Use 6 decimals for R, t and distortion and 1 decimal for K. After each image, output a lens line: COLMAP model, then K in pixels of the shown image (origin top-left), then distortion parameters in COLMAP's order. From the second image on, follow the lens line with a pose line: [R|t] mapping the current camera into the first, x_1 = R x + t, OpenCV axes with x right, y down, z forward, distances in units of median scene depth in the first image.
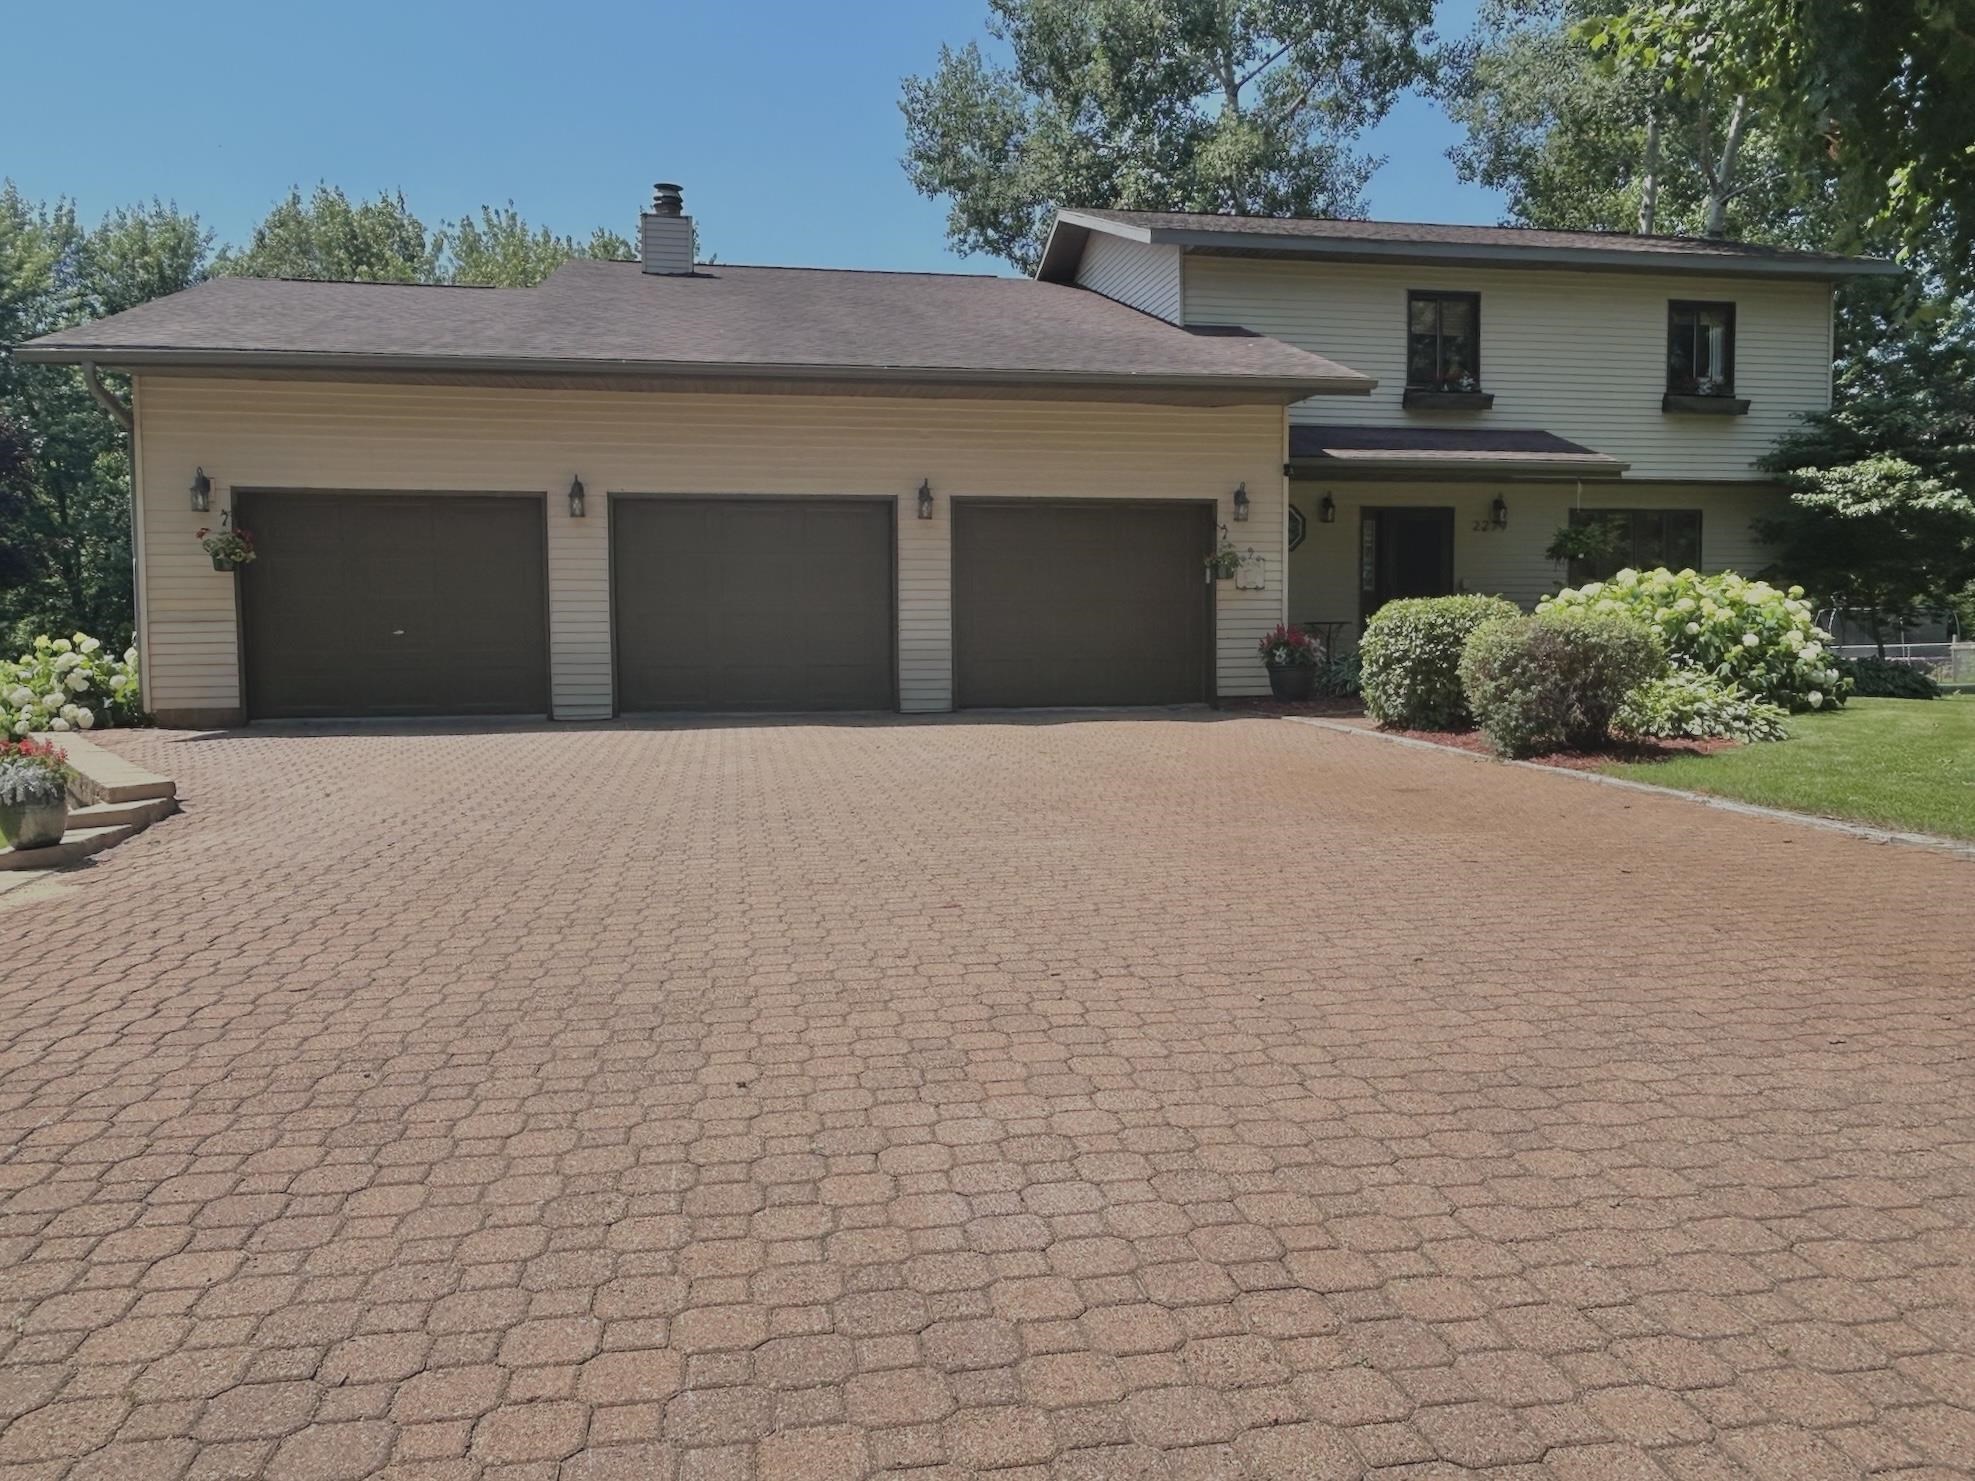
lens RADIAL K [[1412.9, 0, 974.2], [0, 1412.9, 746.8], [0, 0, 1]] dist [-0.012111, -0.005002]
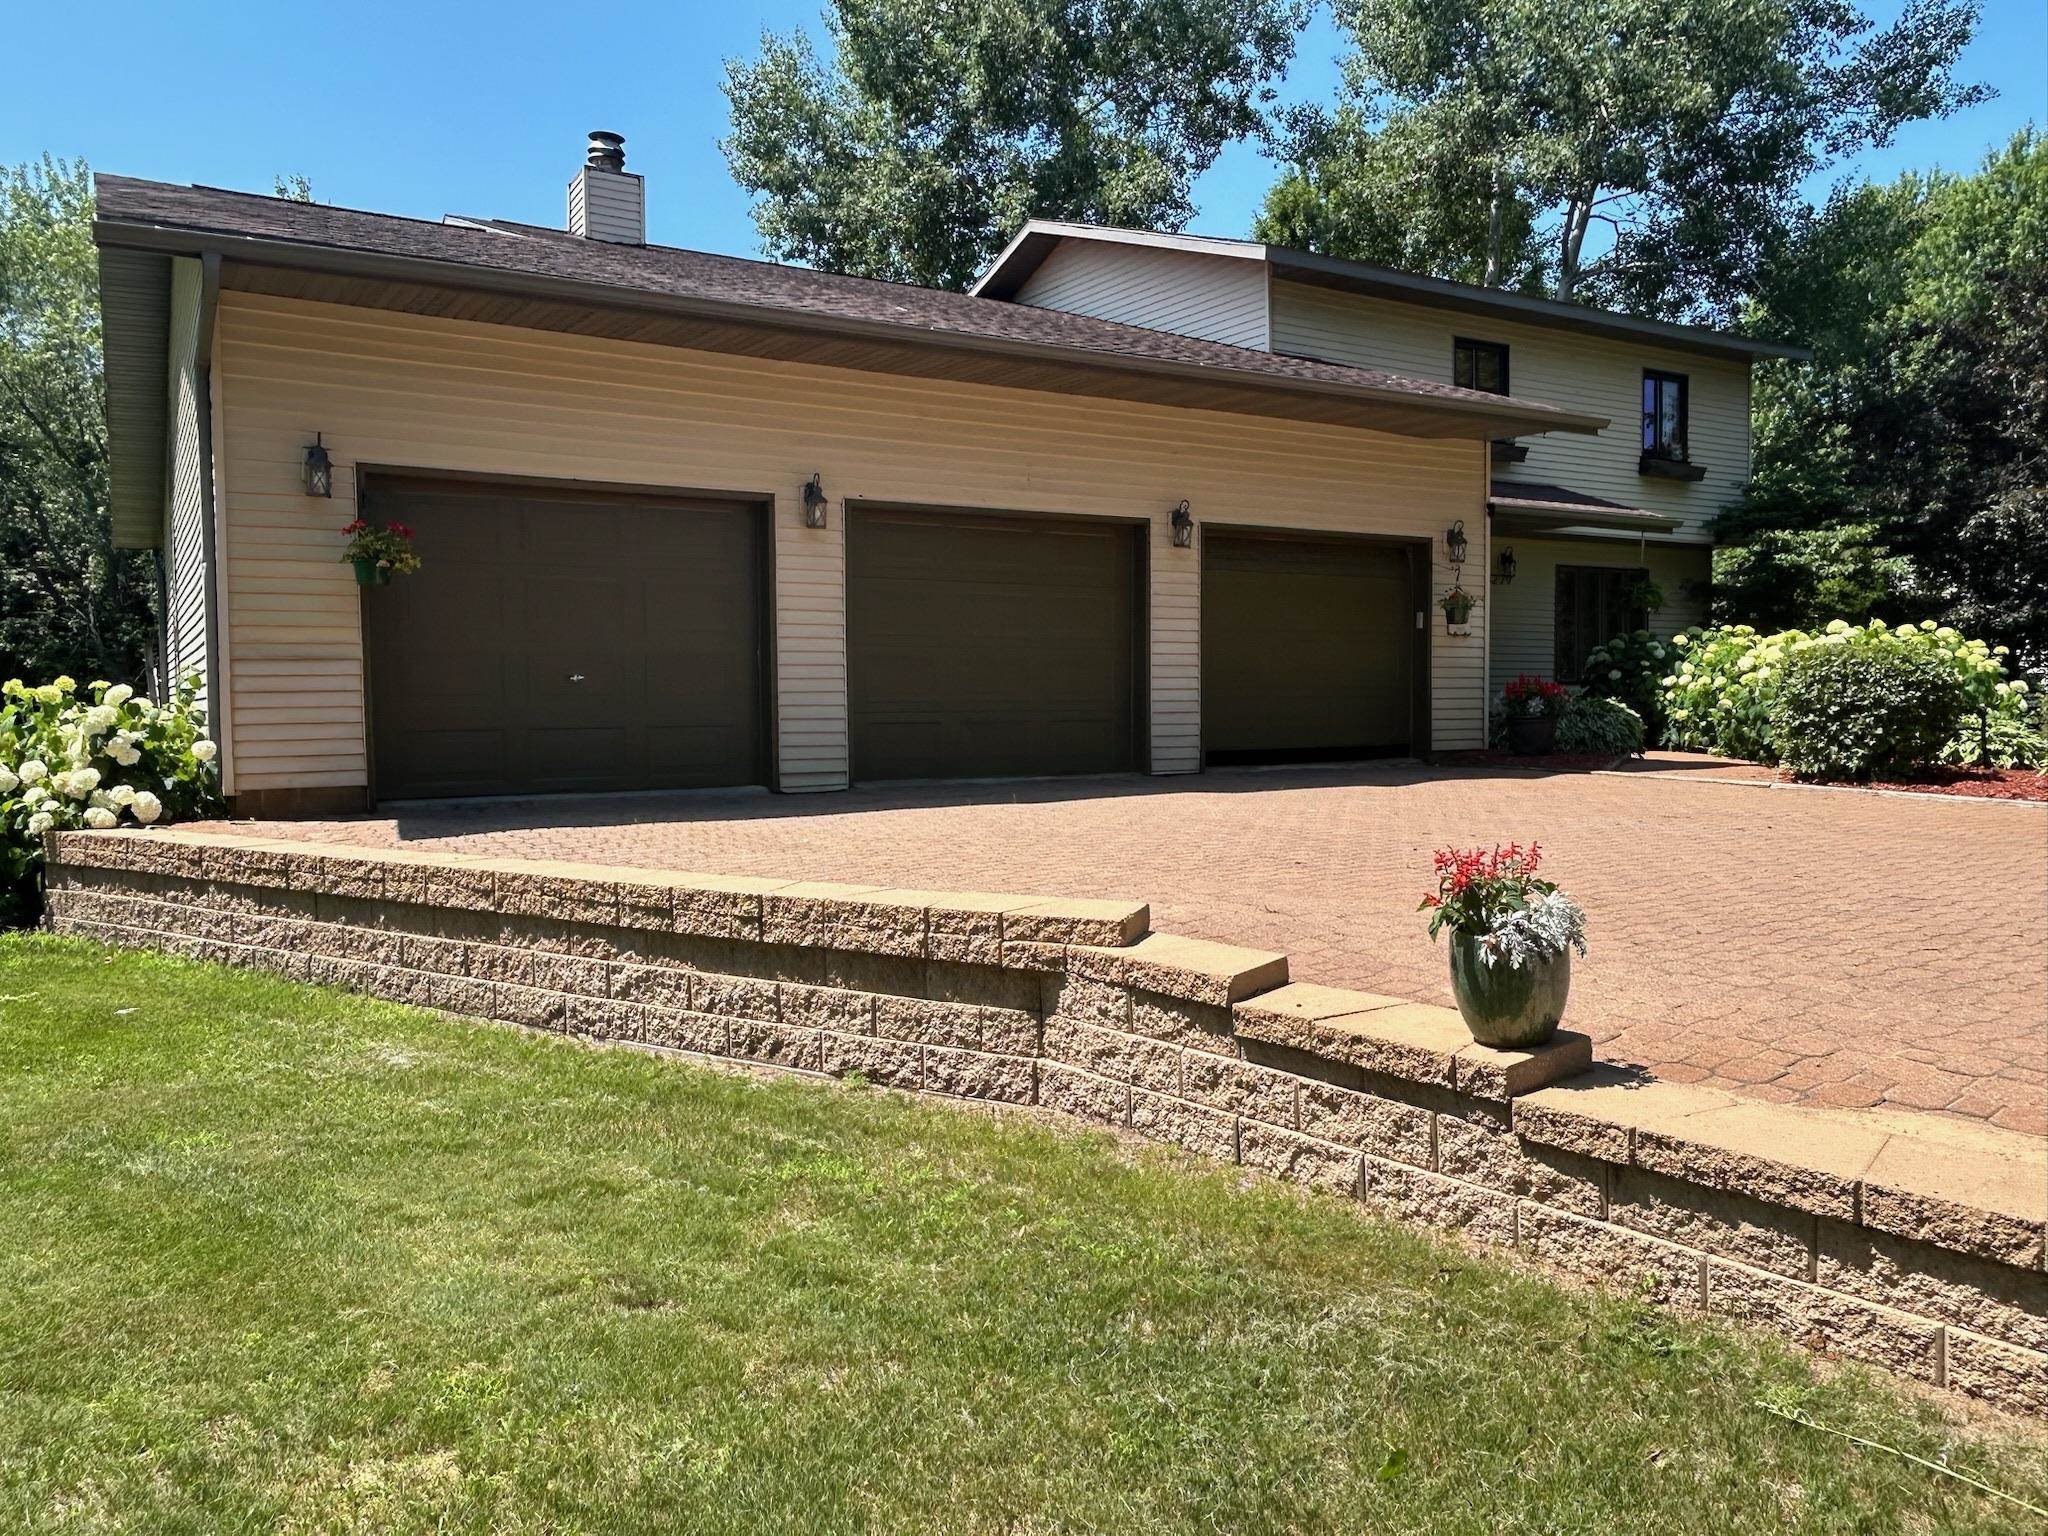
lens RADIAL K [[1465.2, 0, 1027.2], [0, 1465.2, 758.9], [0, 0, 1]] dist [-0.012111, -0.005002]
pose [[0.938640, -0.015316, 0.344558, -0.420973], [0.026991, 0.999212, -0.029113, -0.010436], [-0.343841, 0.036626, 0.938313, 0.203953]]
